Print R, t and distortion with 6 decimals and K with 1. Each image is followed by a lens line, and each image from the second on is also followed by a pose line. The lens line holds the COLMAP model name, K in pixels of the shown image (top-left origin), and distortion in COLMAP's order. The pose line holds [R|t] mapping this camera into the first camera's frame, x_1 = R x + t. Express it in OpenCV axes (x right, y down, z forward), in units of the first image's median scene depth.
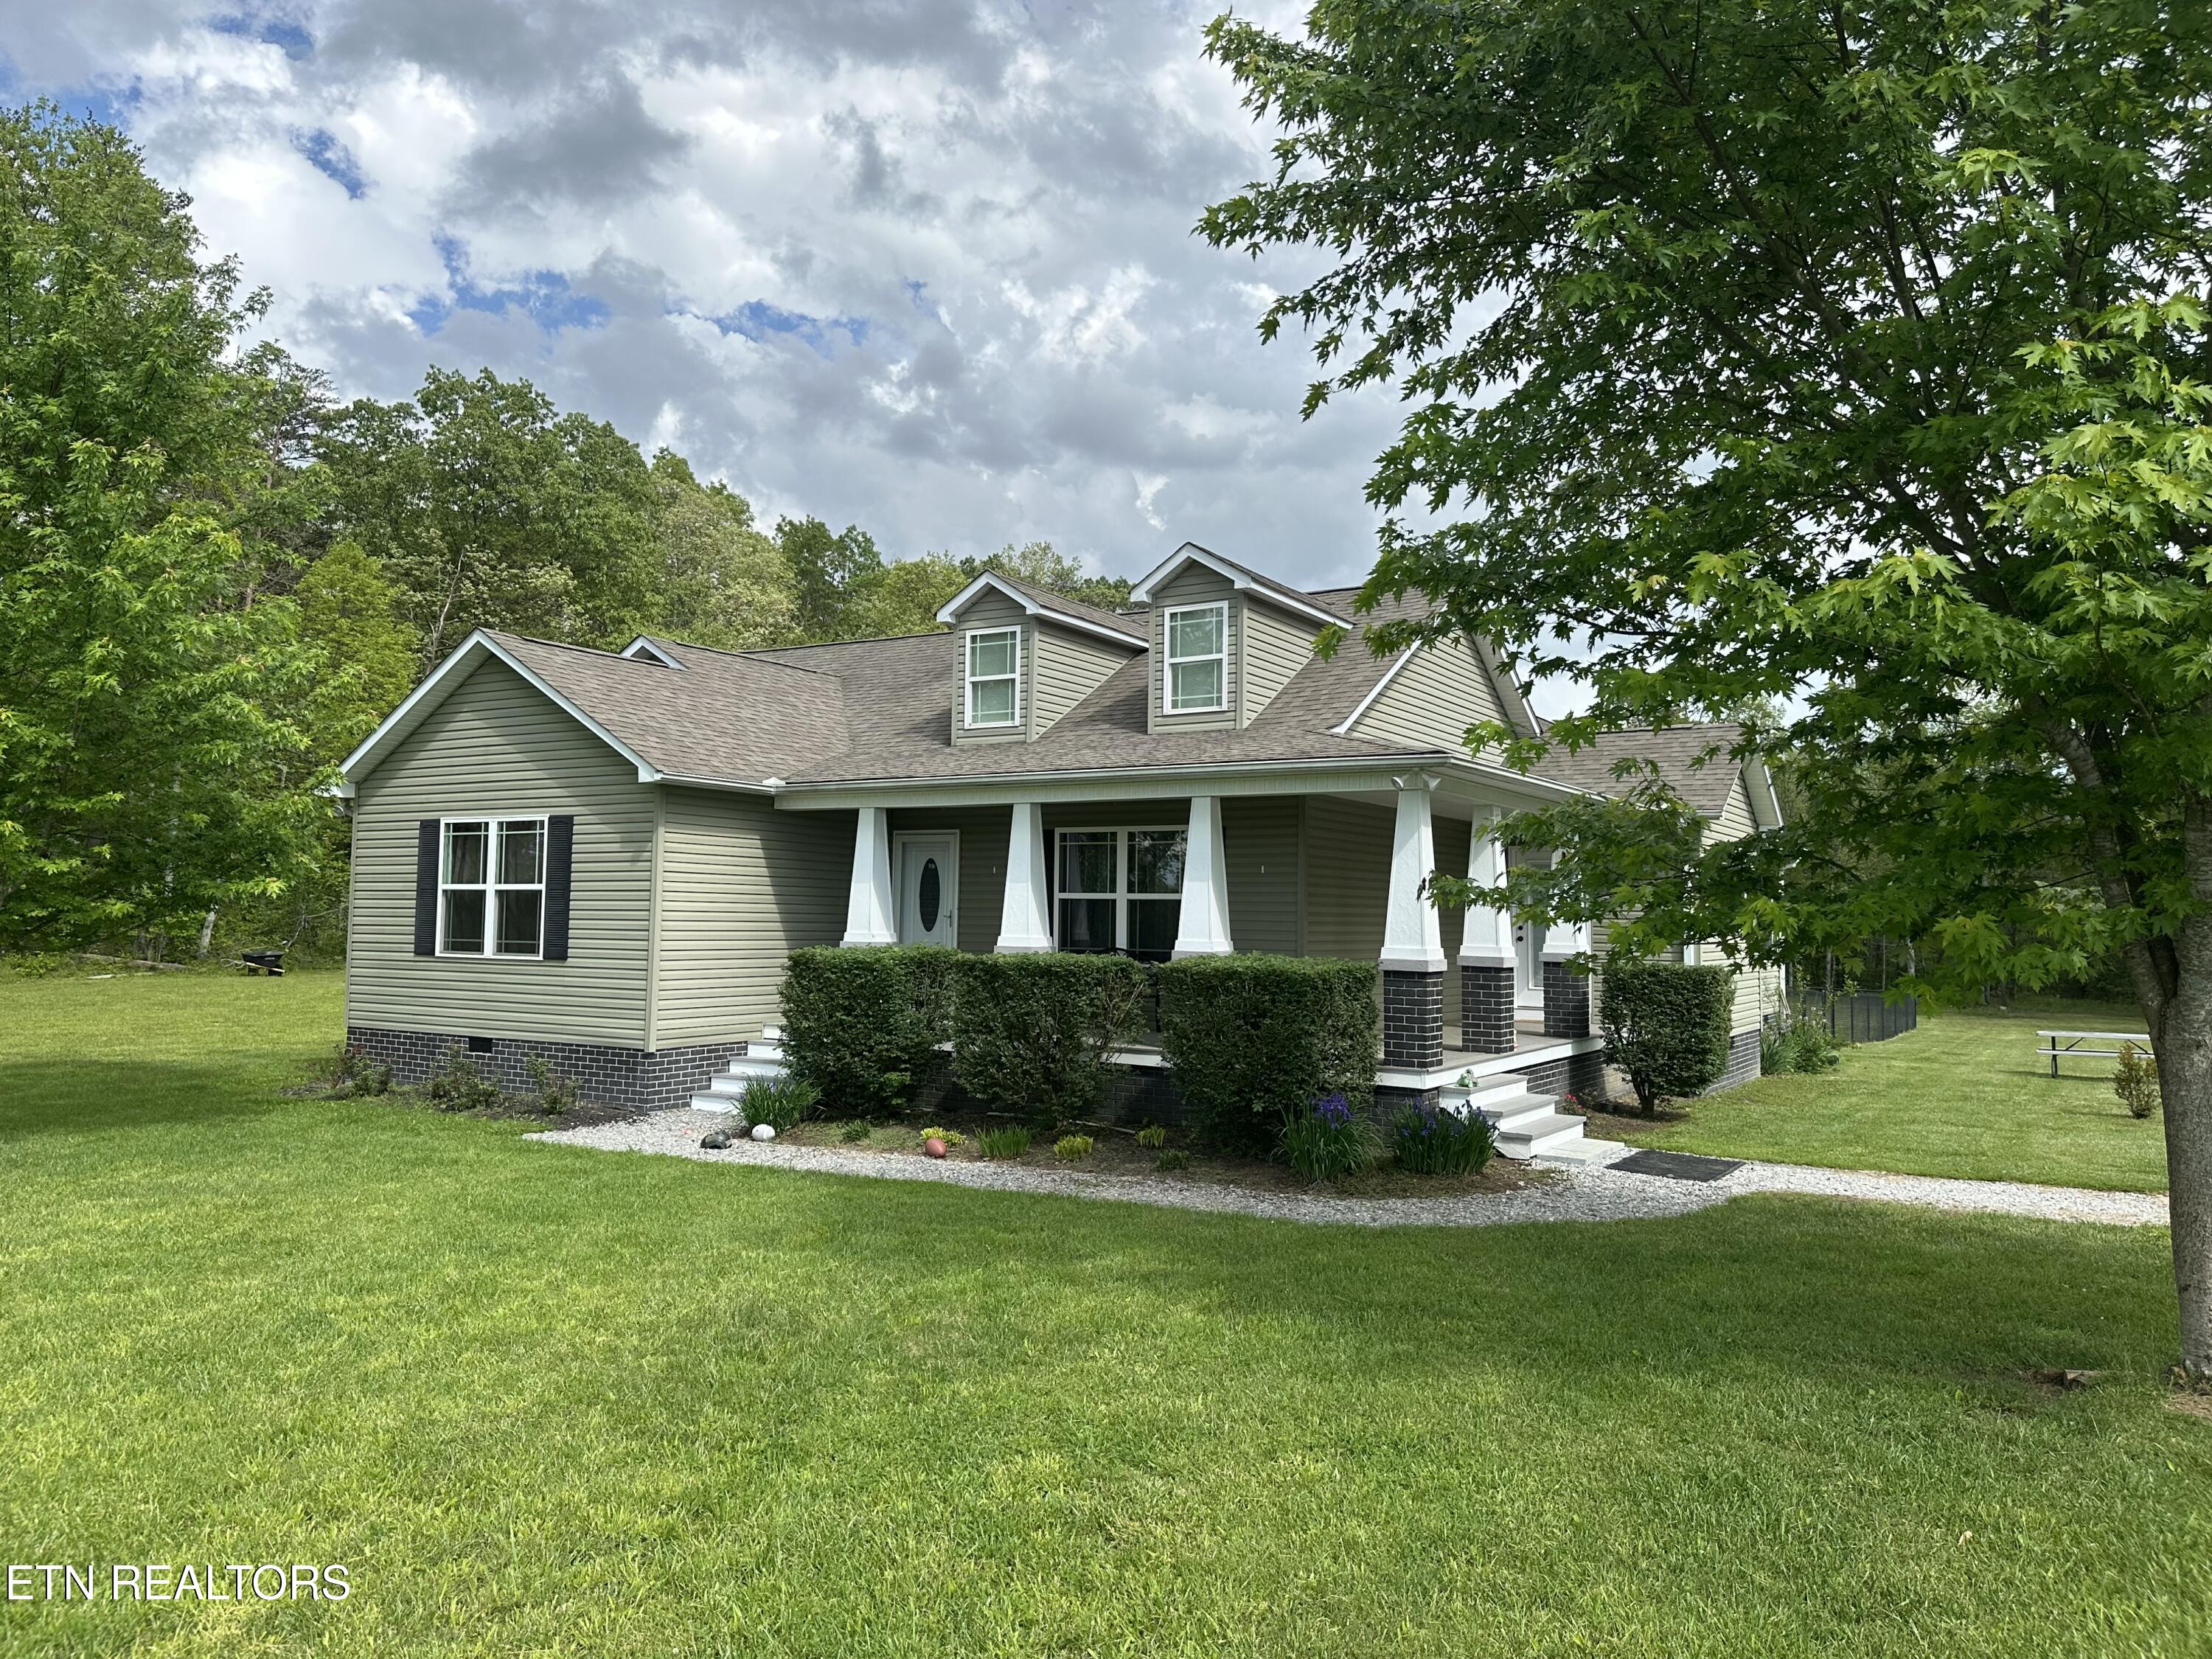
lens RADIAL K [[1544.5, 0, 1103.8], [0, 1544.5, 814.9], [0, 0, 1]] dist [0.056346, -0.068700]
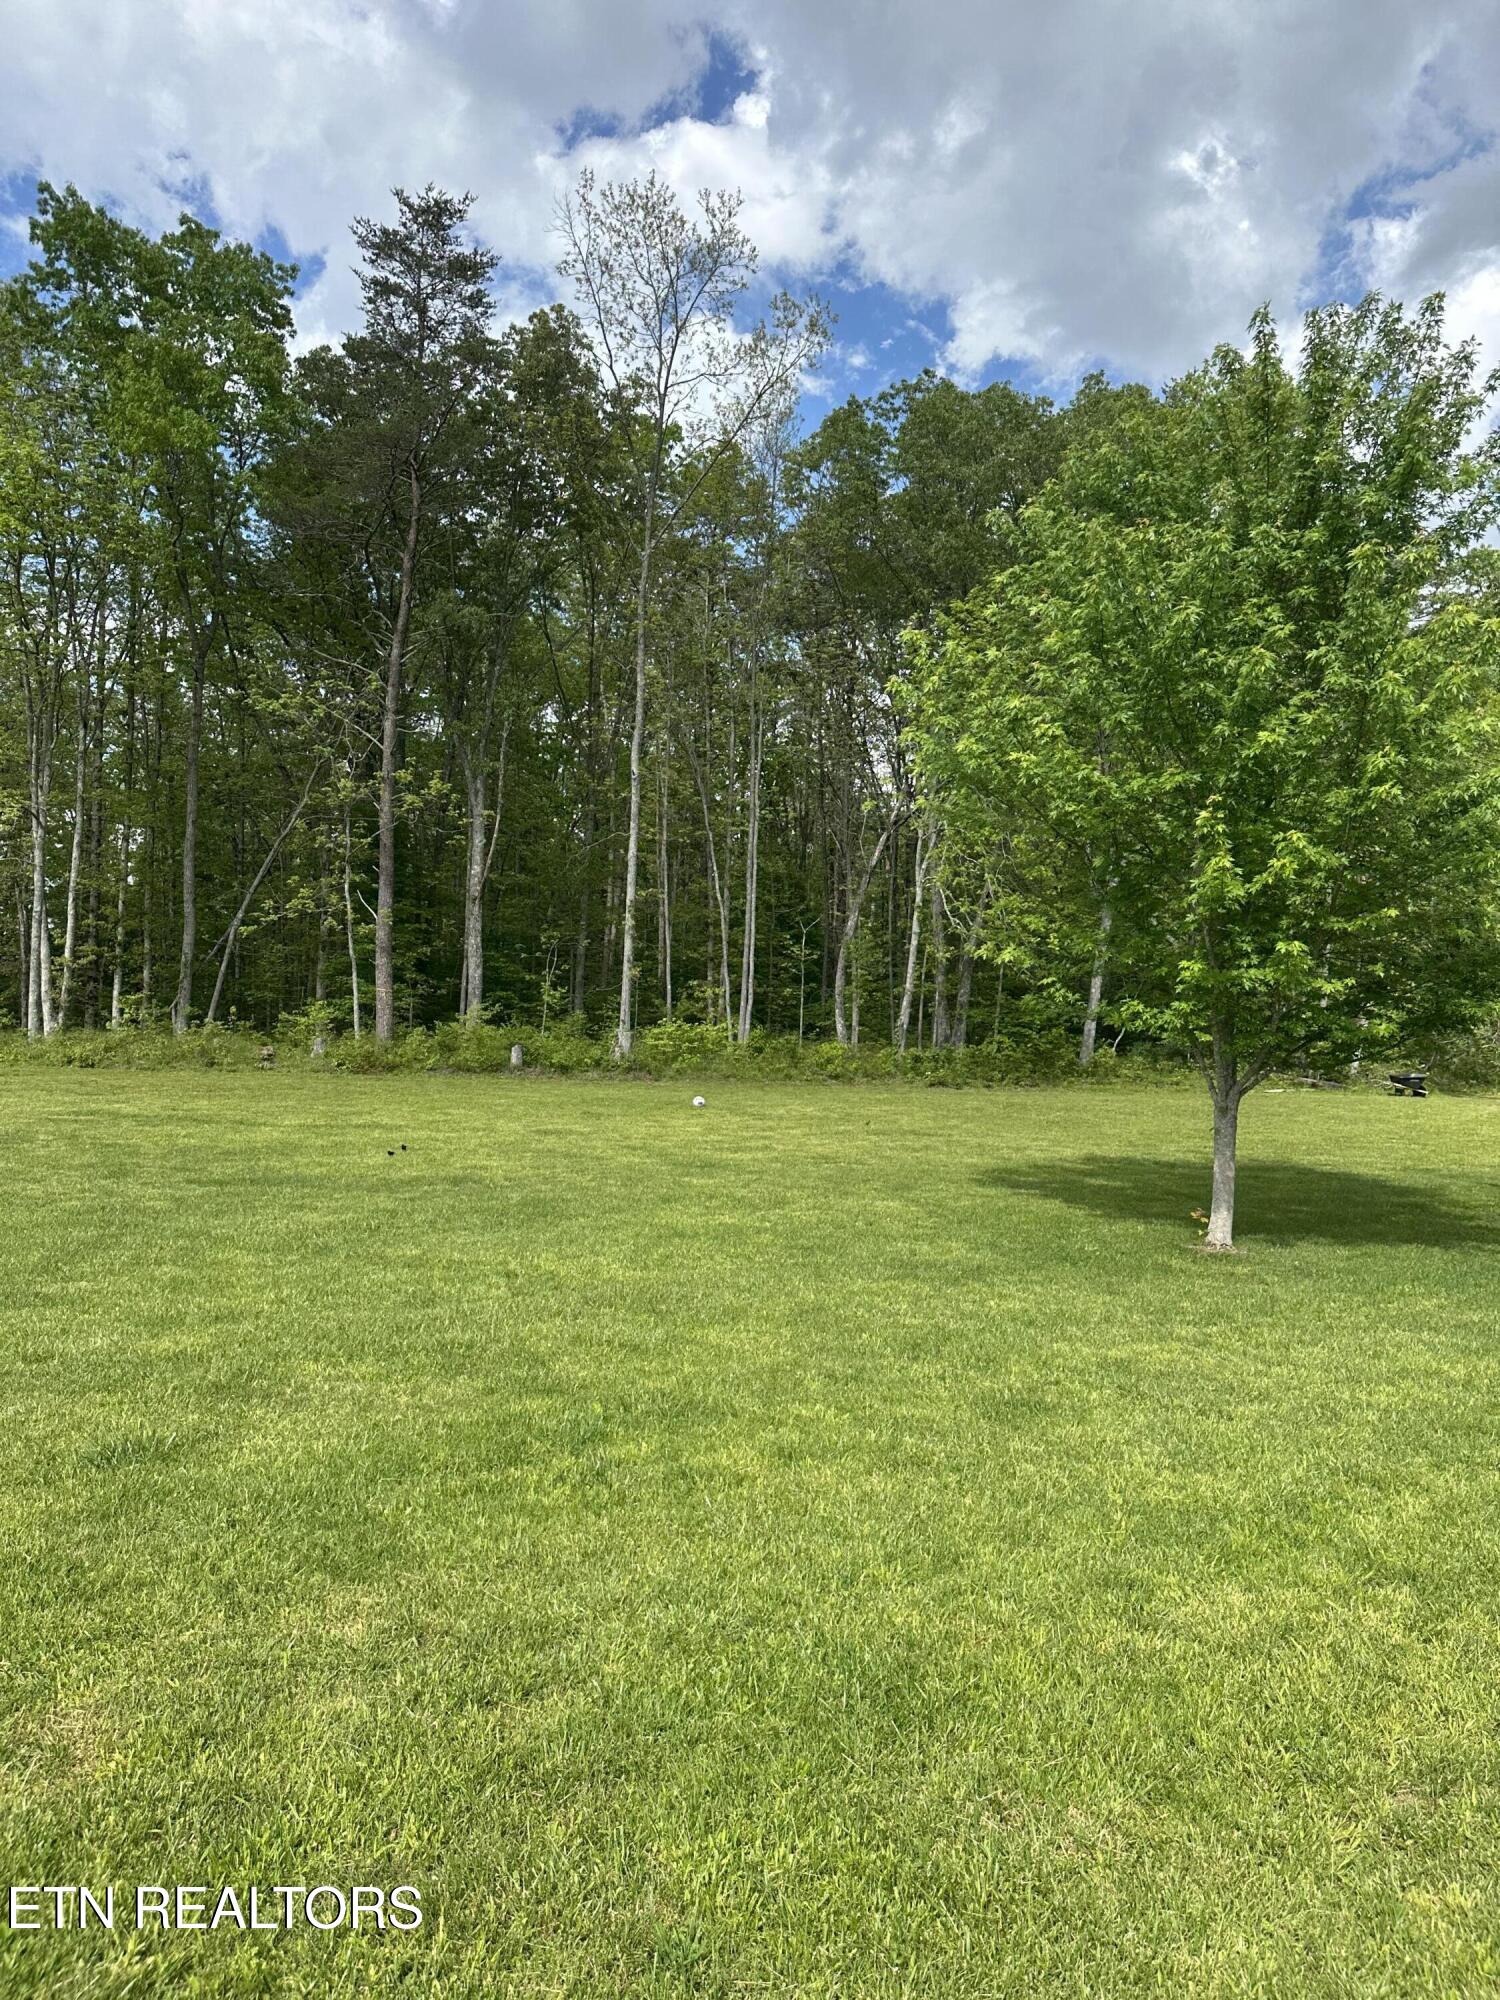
lens RADIAL K [[1396.5, 0, 800.0], [0, 1396.5, 984.1], [0, 0, 1]] dist [0.056346, -0.068700]
pose [[0.643980, -0.015596, -0.764883, -0.201346], [0.032664, 0.999441, 0.007123, 0.014741], [0.764345, -0.029571, 0.644130, 0.149266]]
